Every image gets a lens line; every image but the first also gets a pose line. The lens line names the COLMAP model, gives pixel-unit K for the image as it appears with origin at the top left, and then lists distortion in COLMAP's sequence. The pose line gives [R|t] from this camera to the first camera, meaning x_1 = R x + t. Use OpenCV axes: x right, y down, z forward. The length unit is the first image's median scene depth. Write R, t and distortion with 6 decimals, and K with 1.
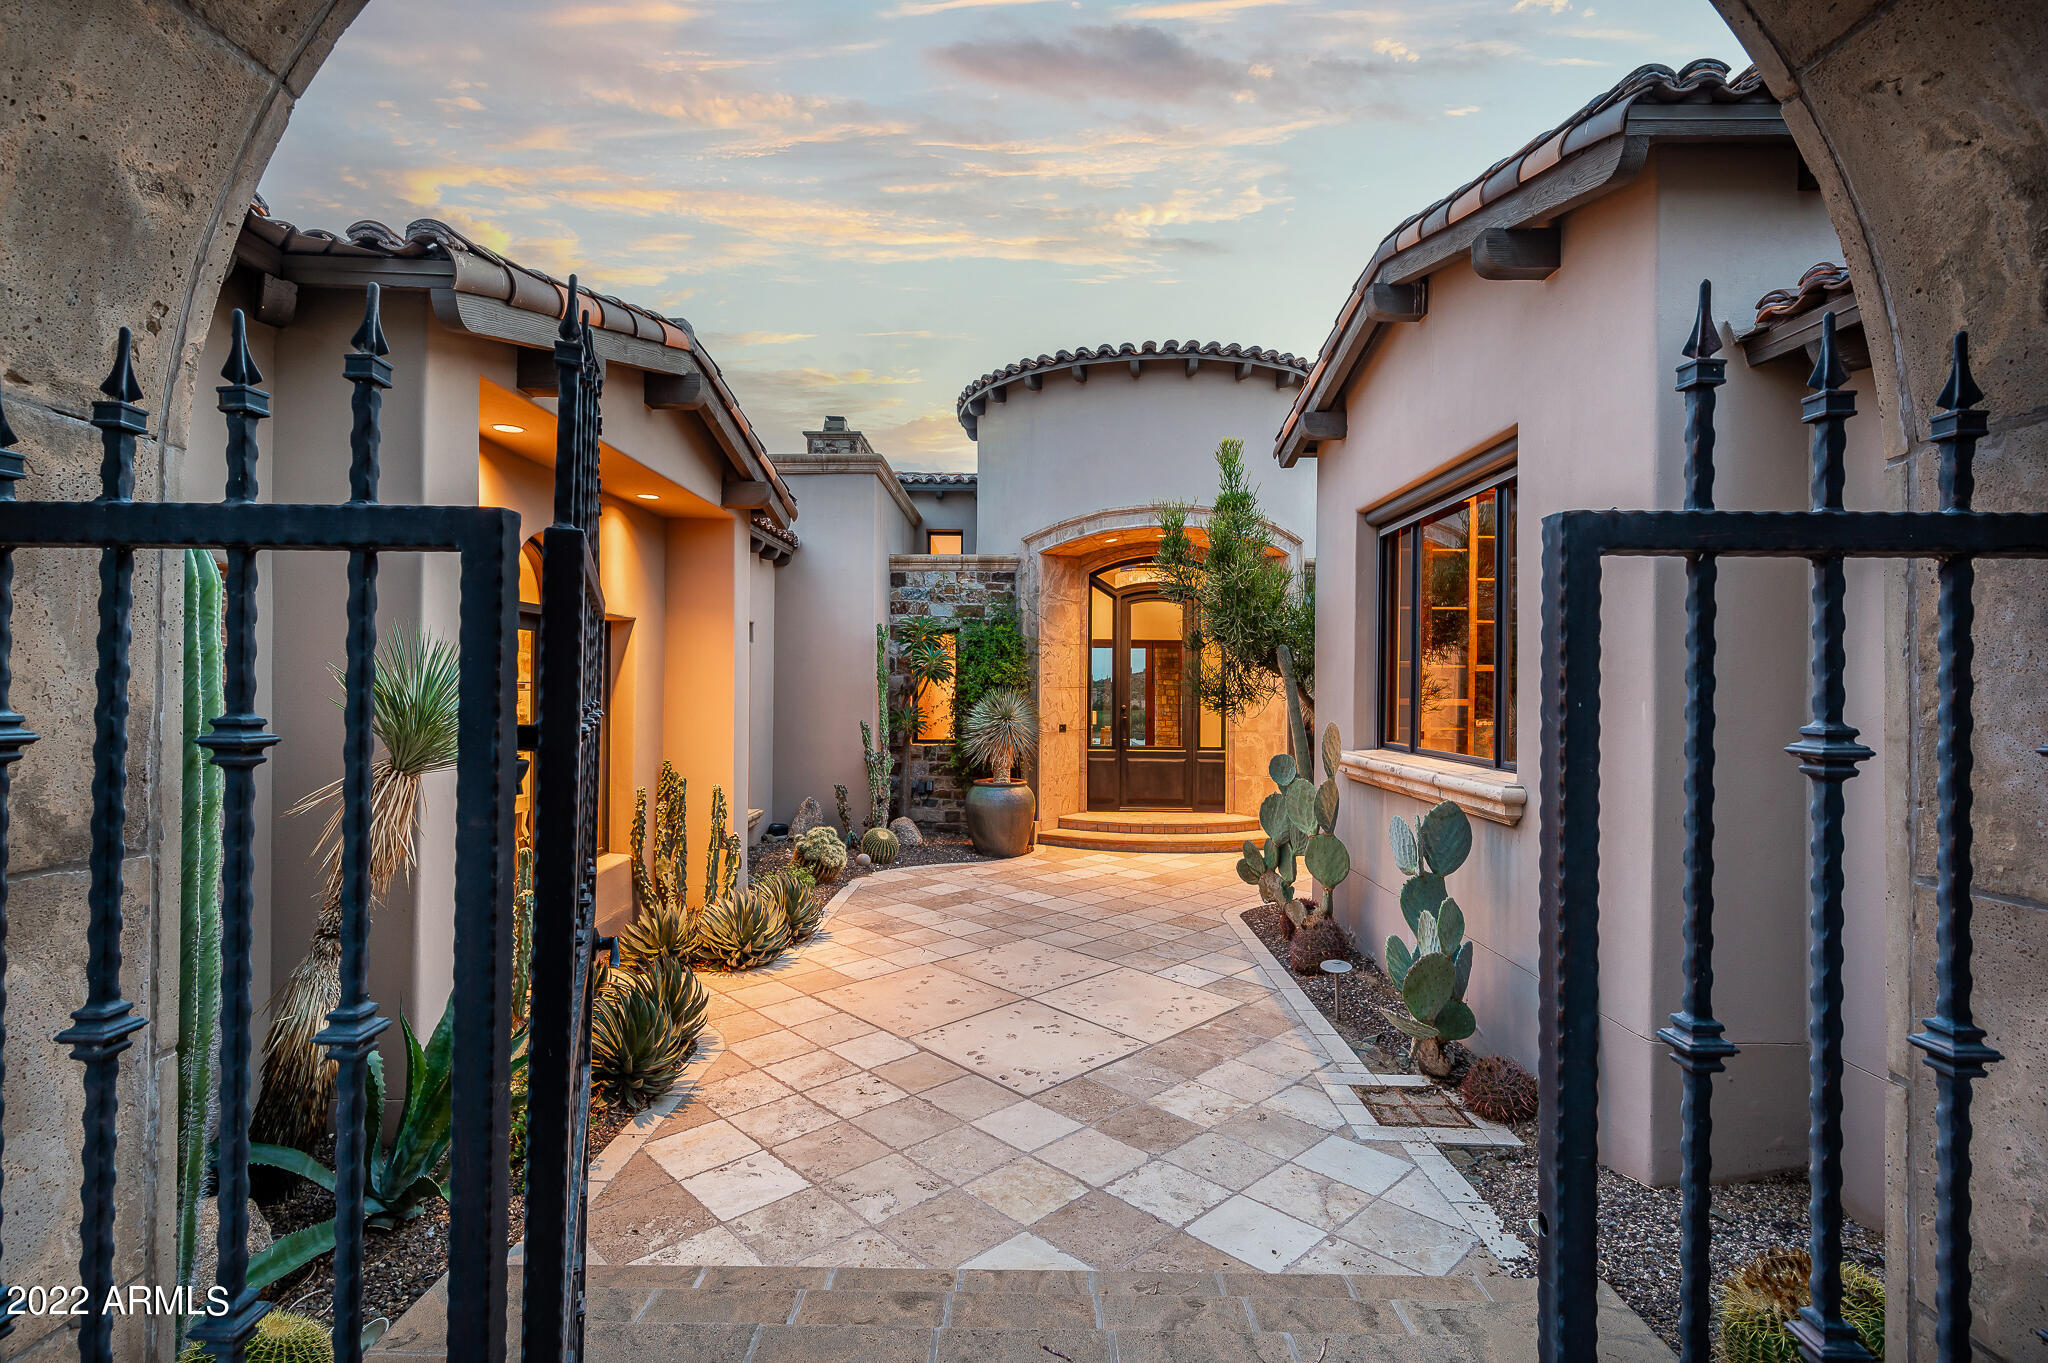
lens RADIAL K [[970.1, 0, 1052.3], [0, 970.1, 671.0], [0, 0, 1]] dist [-0.000197, -0.000069]
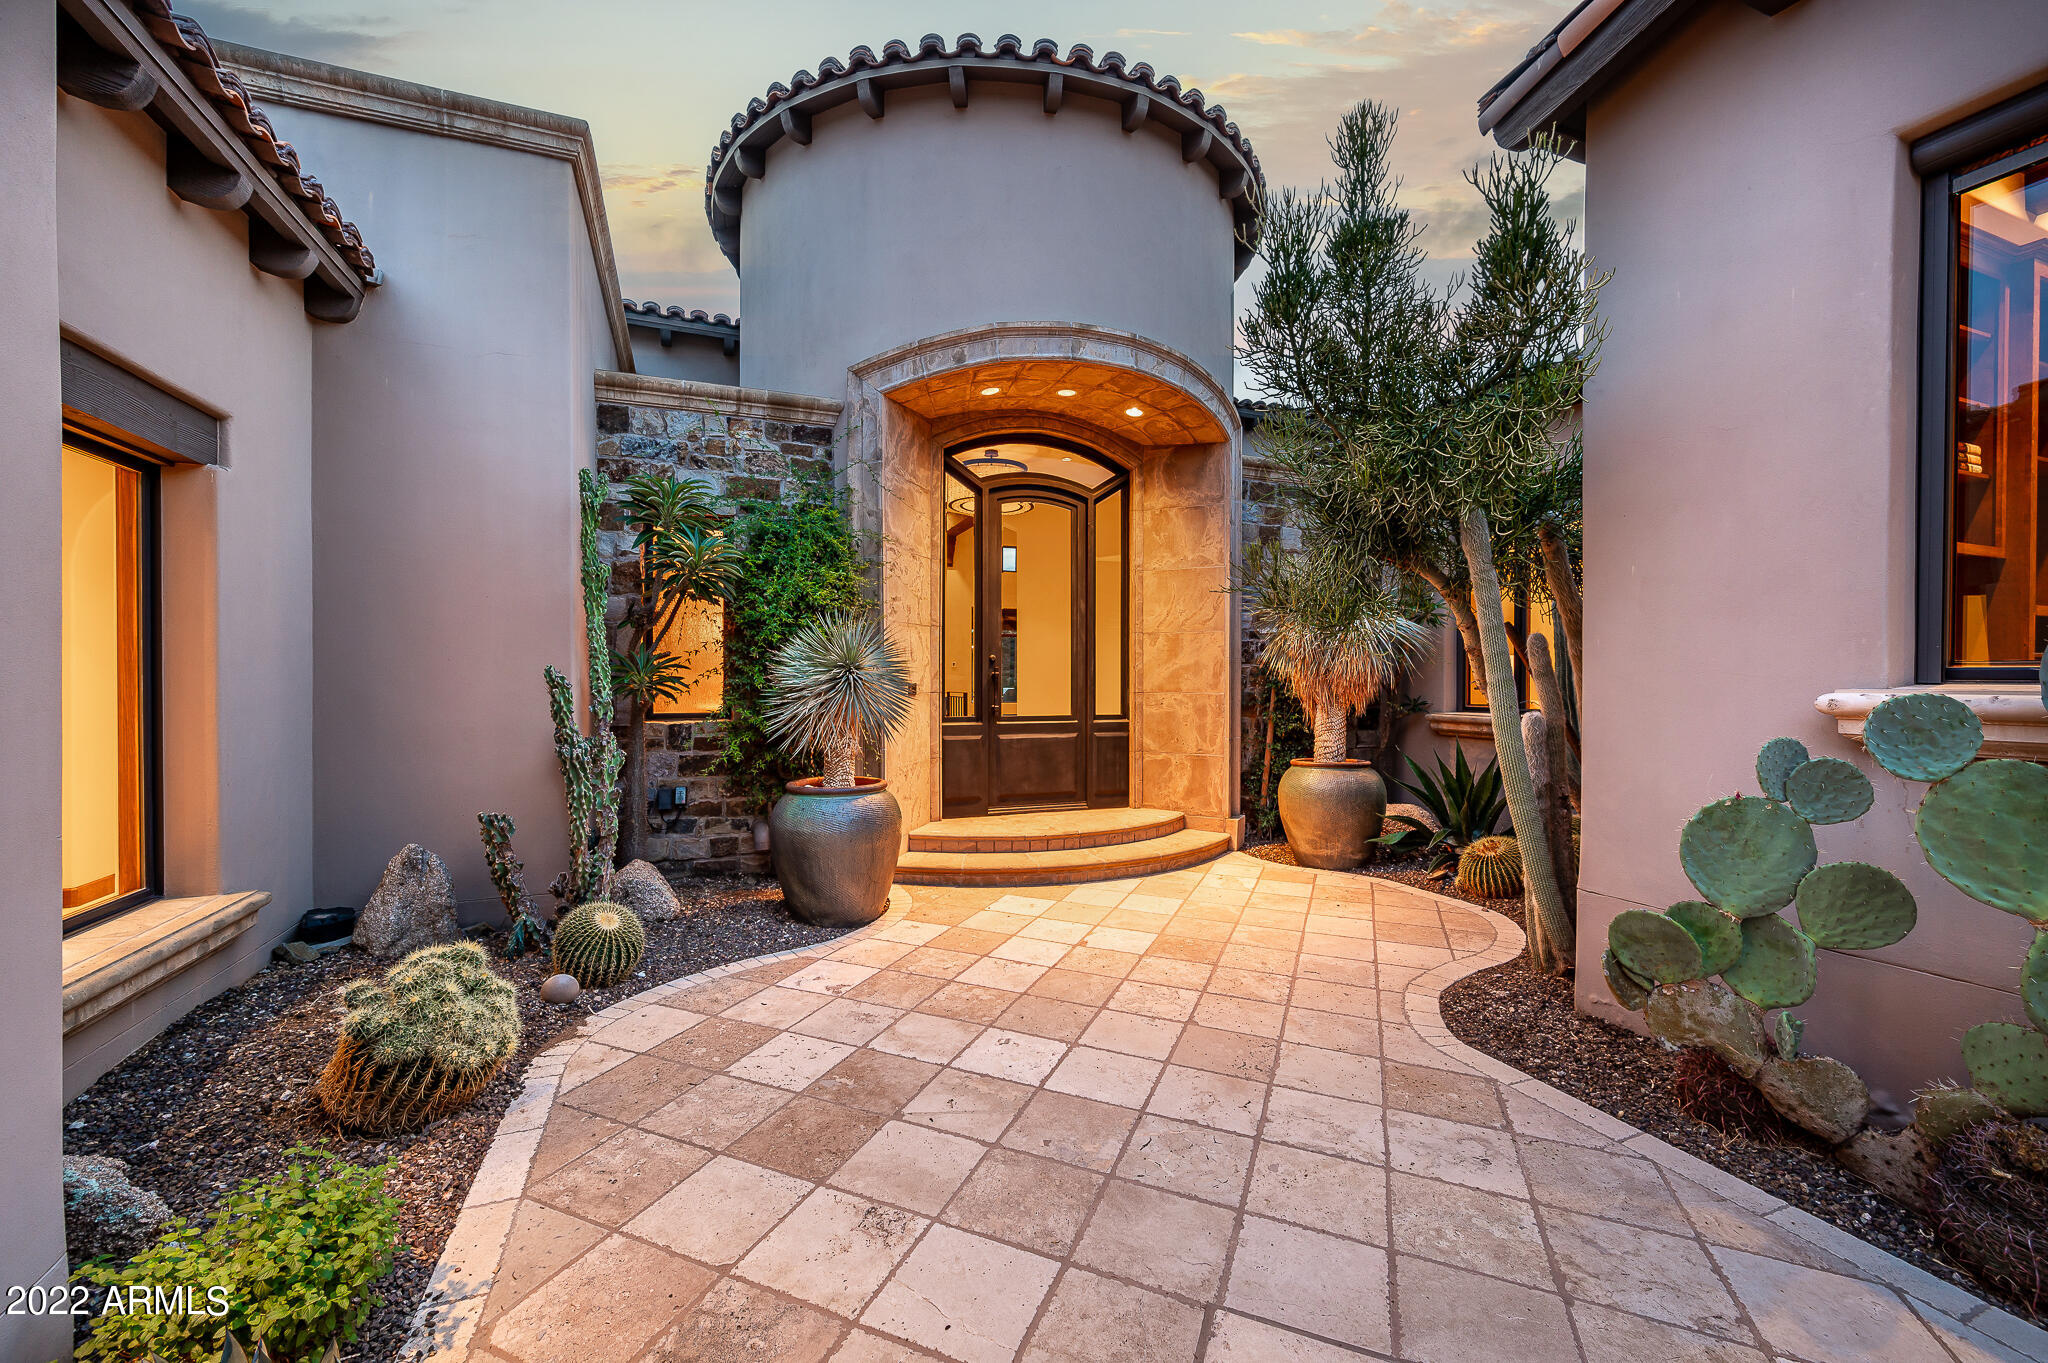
lens RADIAL K [[806.4, 0, 1027.8], [0, 806.4, 676.9], [0, 0, 1]] dist [-0.001787, -0.000294]
pose [[0.930161, -0.007959, 0.367066, -0.111088], [0.002488, 0.999879, 0.015375, 0.043828], [-0.367144, -0.013388, 0.930068, 0.500555]]
